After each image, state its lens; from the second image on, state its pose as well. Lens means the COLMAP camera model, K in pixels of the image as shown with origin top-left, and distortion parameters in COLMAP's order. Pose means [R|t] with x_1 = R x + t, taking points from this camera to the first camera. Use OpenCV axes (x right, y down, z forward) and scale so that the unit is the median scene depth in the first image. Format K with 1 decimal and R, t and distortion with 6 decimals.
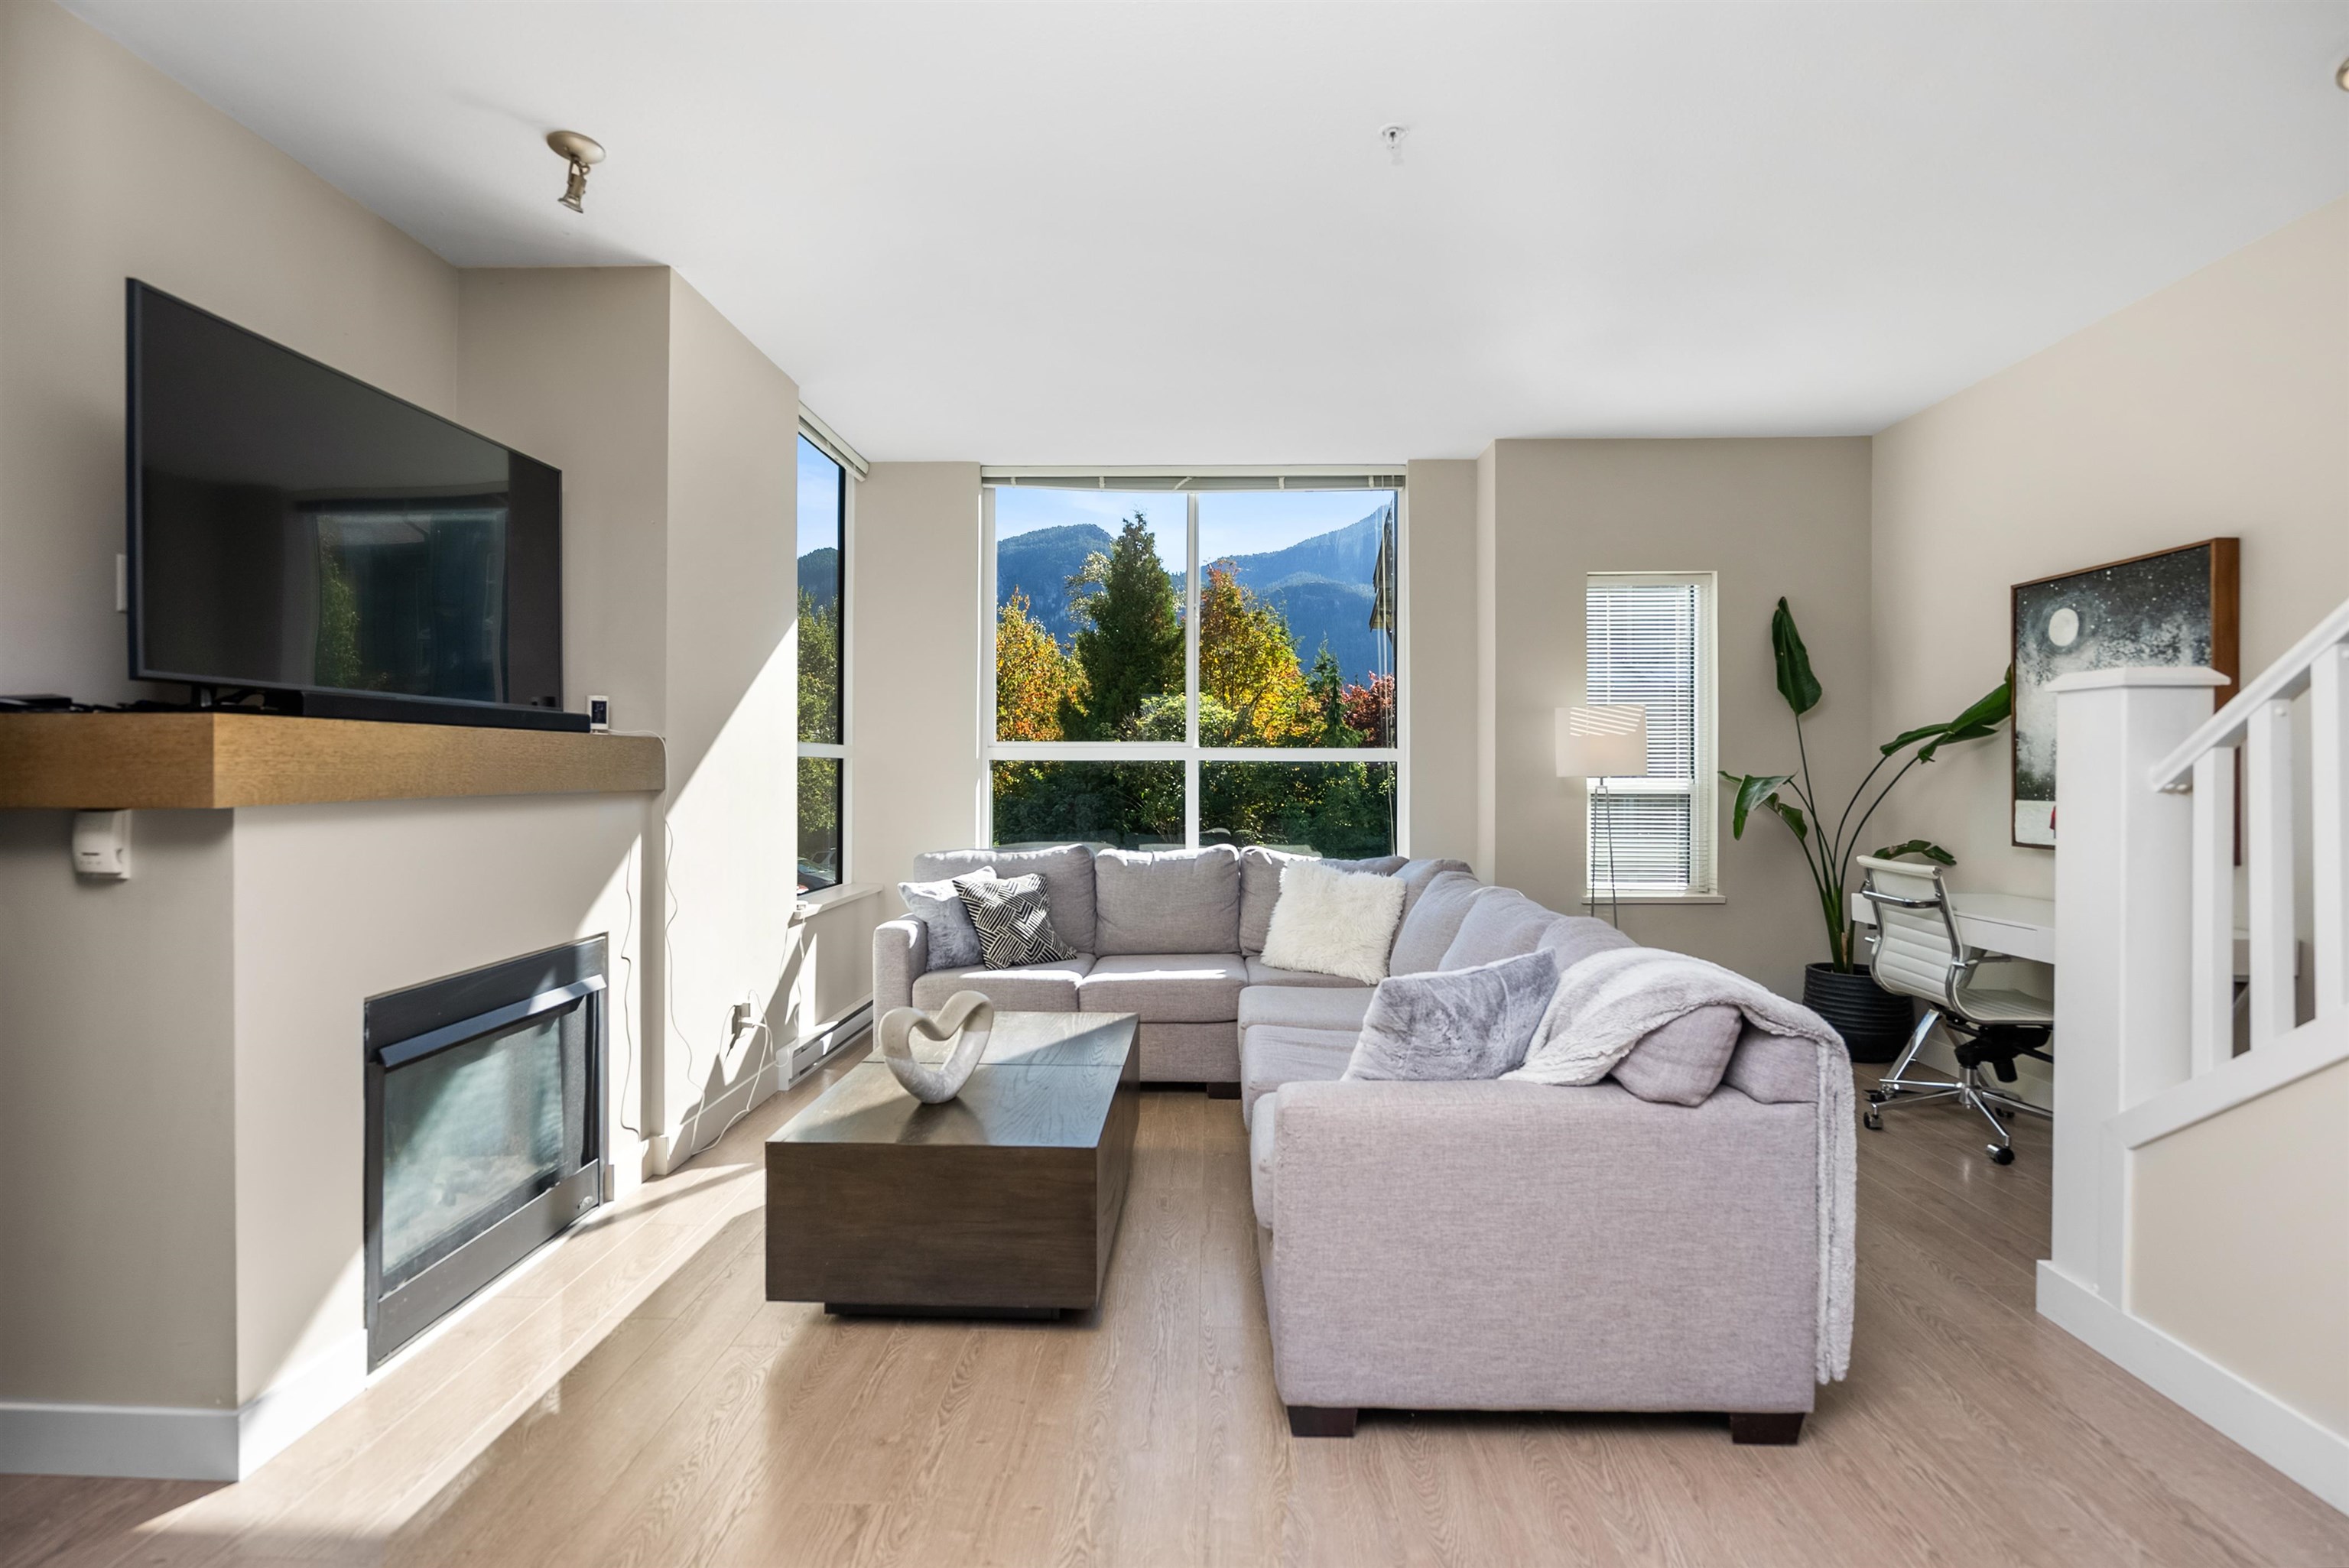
lens RADIAL K [[1081.3, 0, 1183.1], [0, 1081.3, 769.1], [0, 0, 1]] dist [-0.000843, 0.000413]
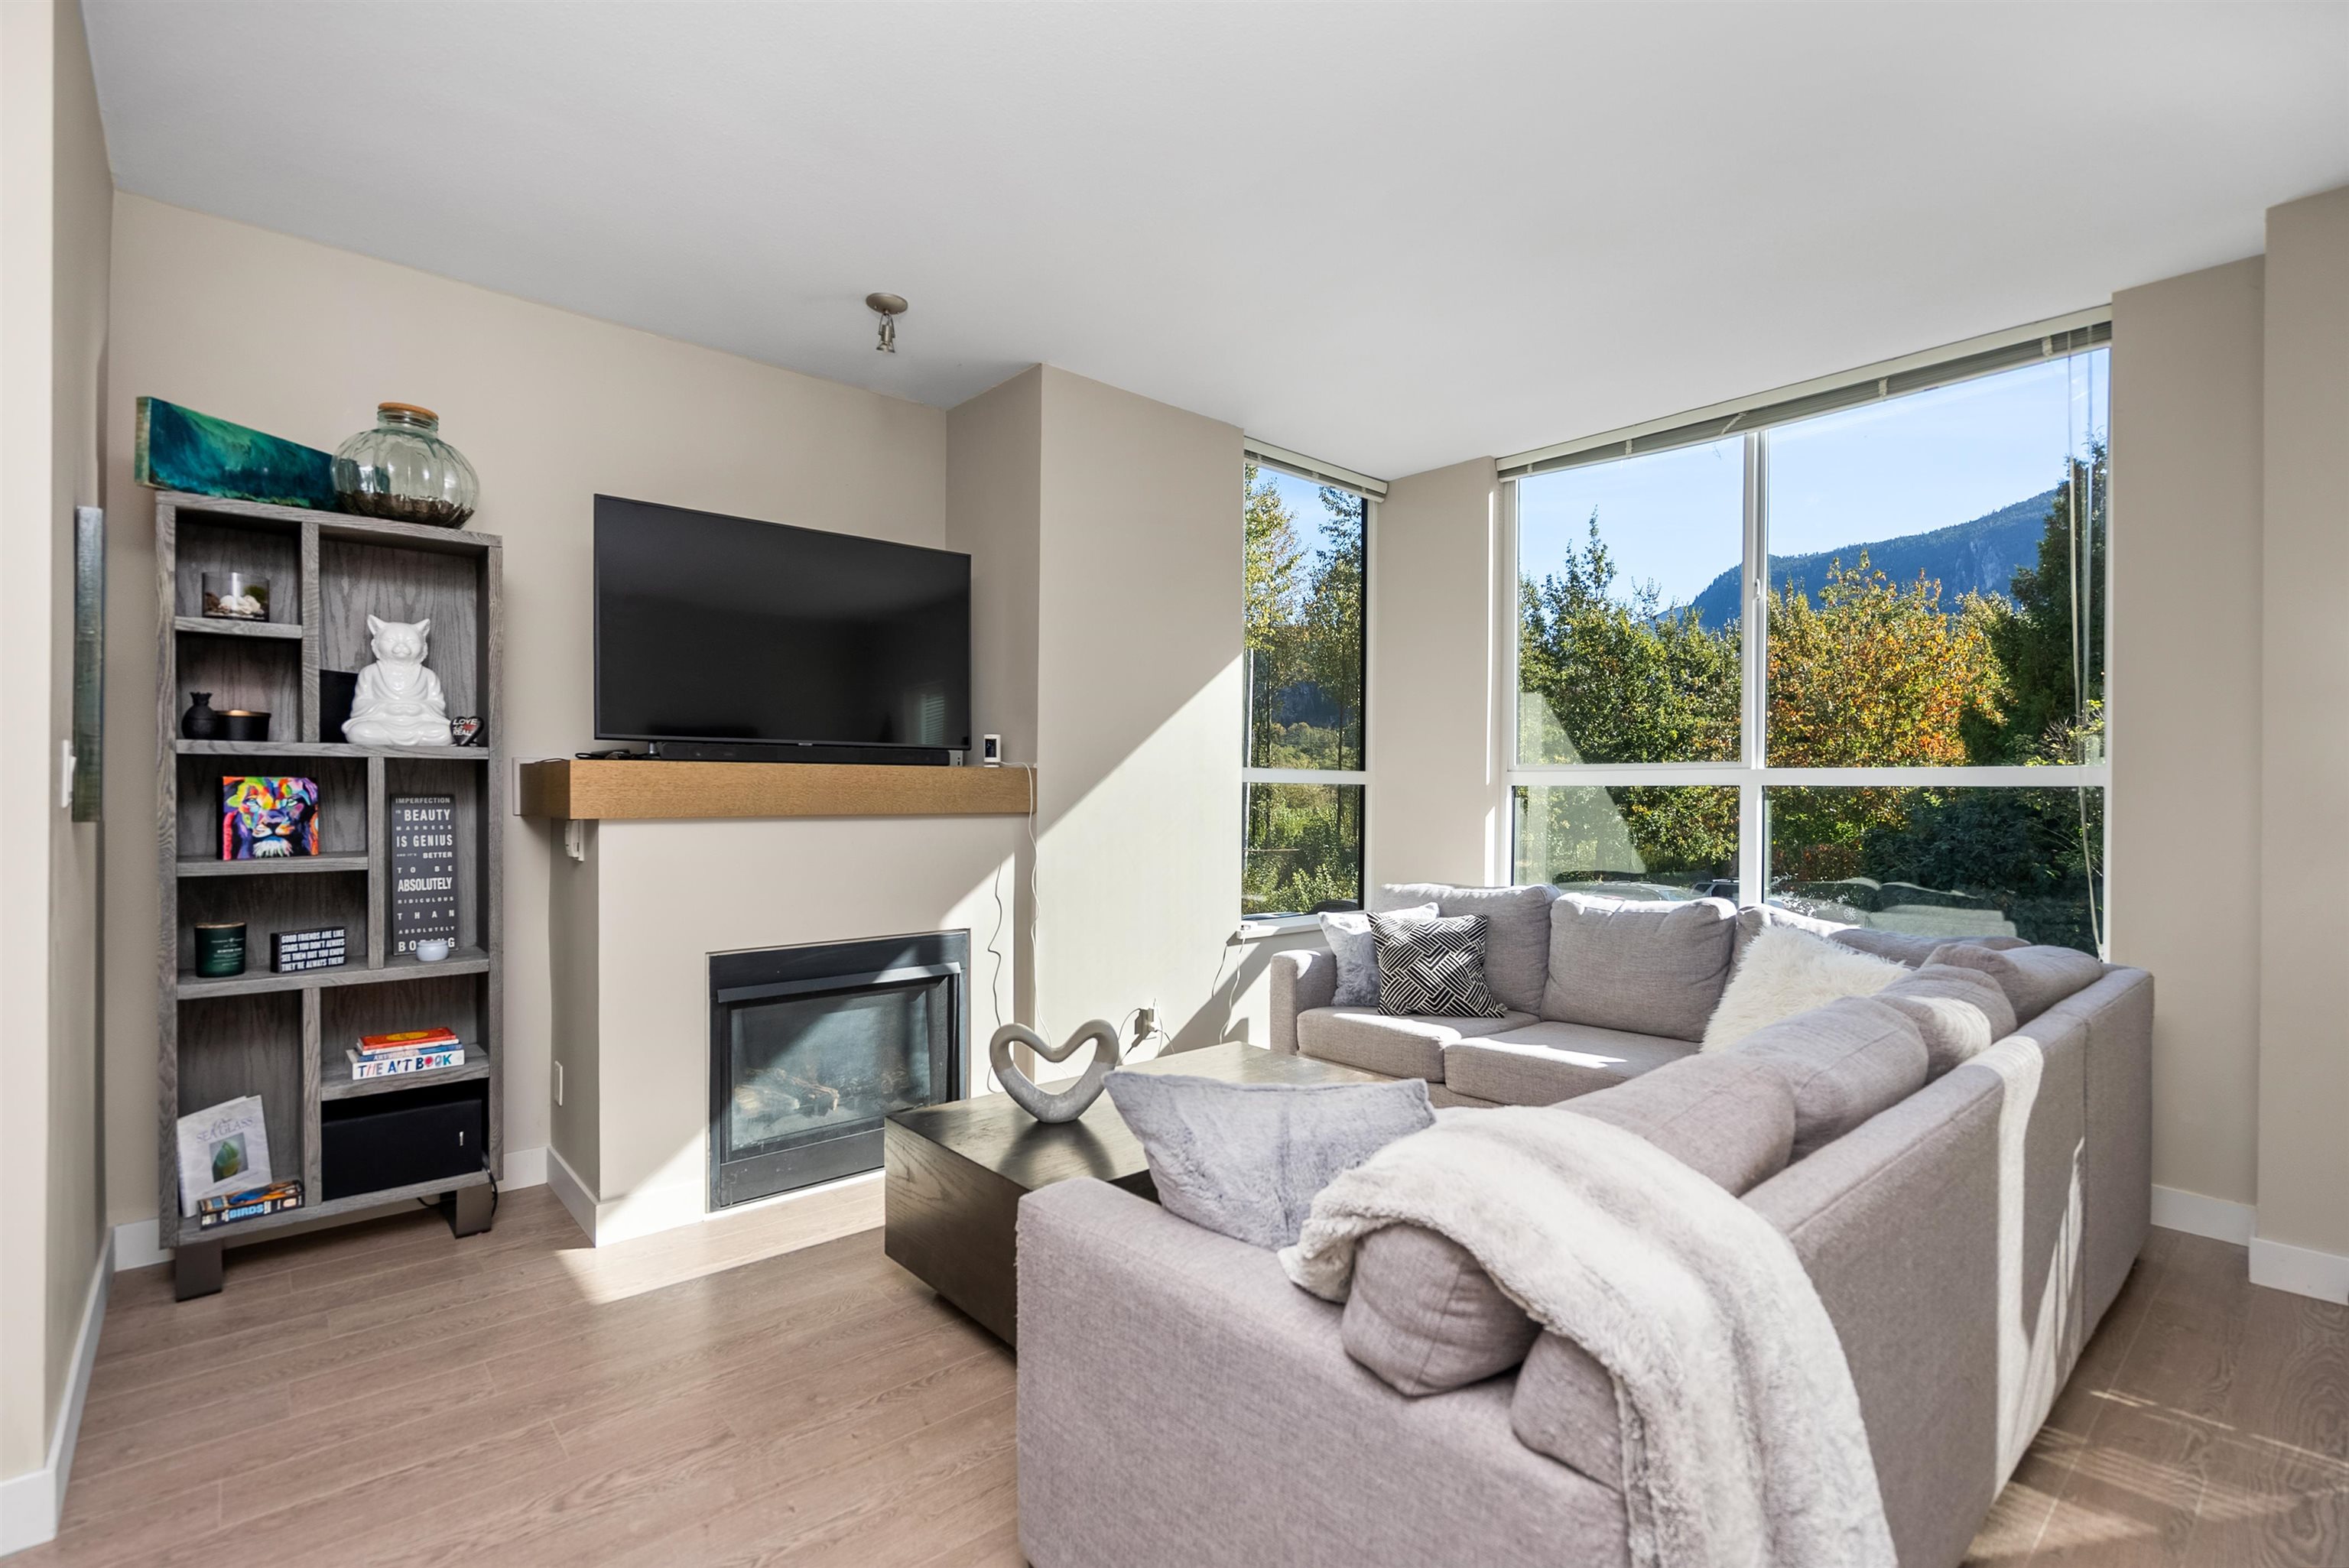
lens RADIAL K [[1078.1, 0, 1165.8], [0, 1078.1, 798.1], [0, 0, 1]] dist [-0.000148, -0.000196]
pose [[0.680839, 0.005263, -0.732414, 0.570820], [-0.002861, 0.999986, 0.004527, -0.003011], [0.732428, -0.000987, 0.680844, 0.371629]]
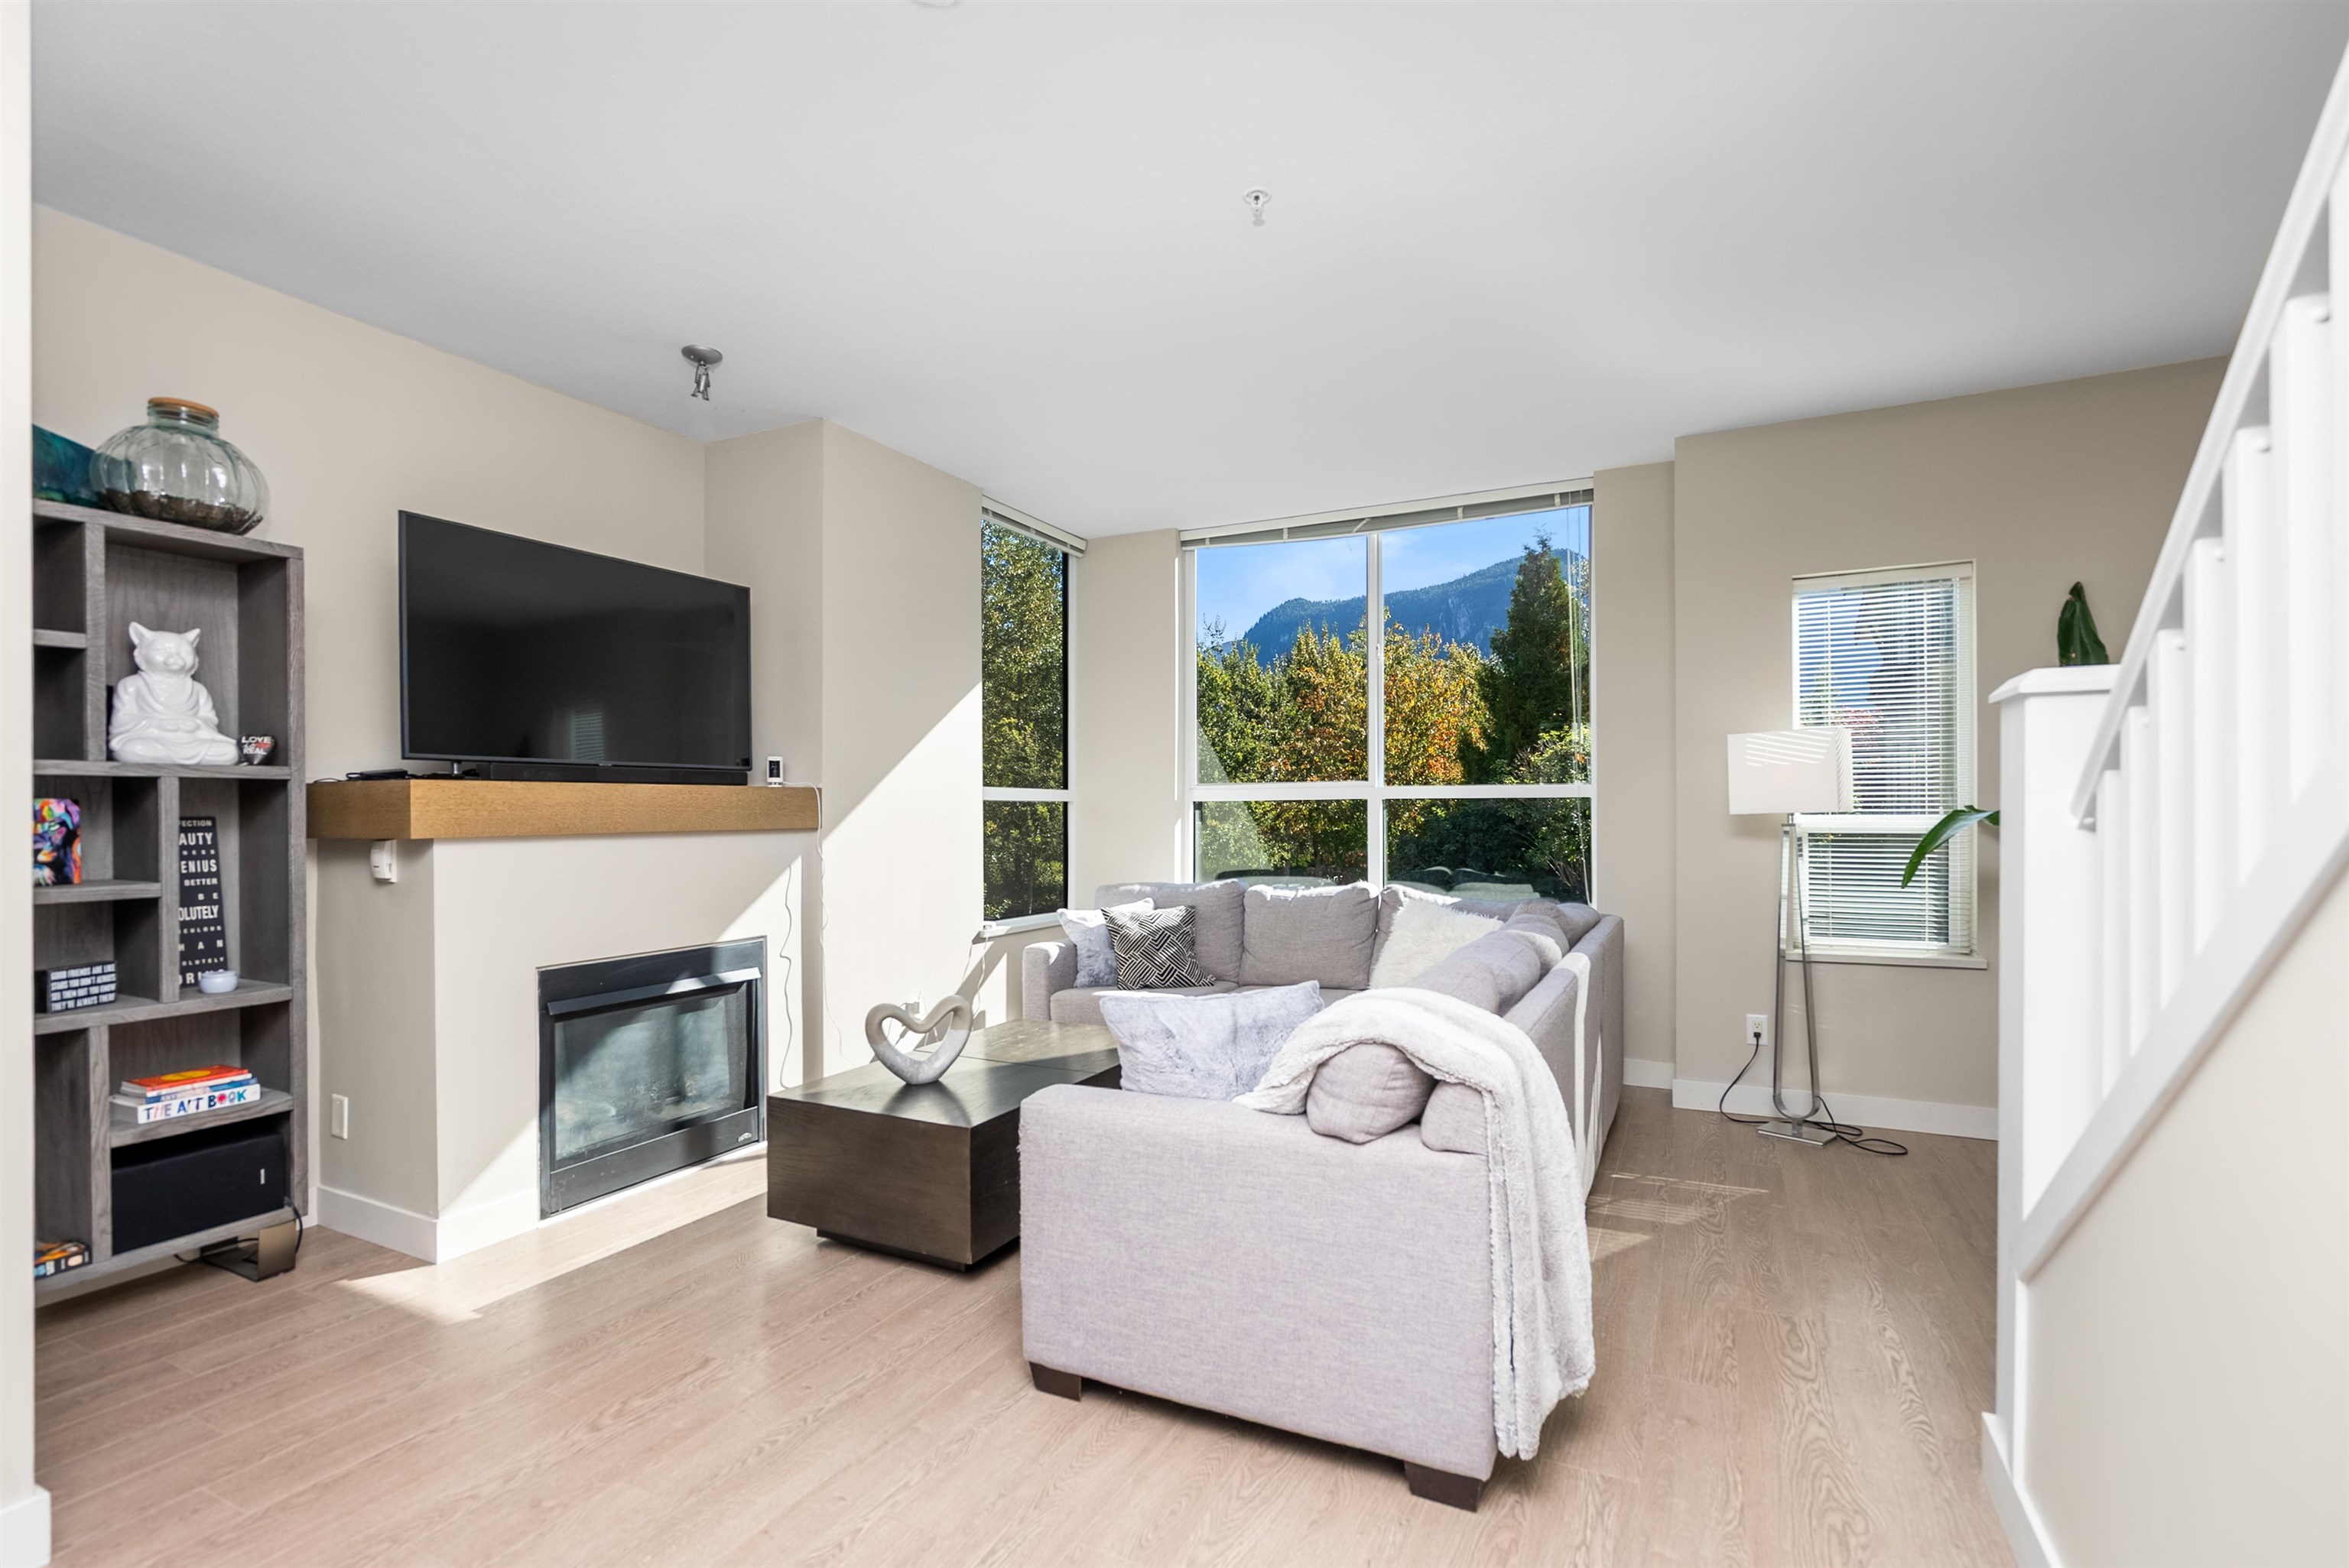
lens RADIAL K [[1078.9, 0, 1169.4], [0, 1078.9, 815.1], [0, 0, 1]] dist [-0.000920, 0.000233]
pose [[0.906128, -0.005631, -0.422965, 0.526333], [0.007979, 0.999961, 0.003781, 0.002412], [0.422928, -0.006801, 0.906138, 0.018430]]
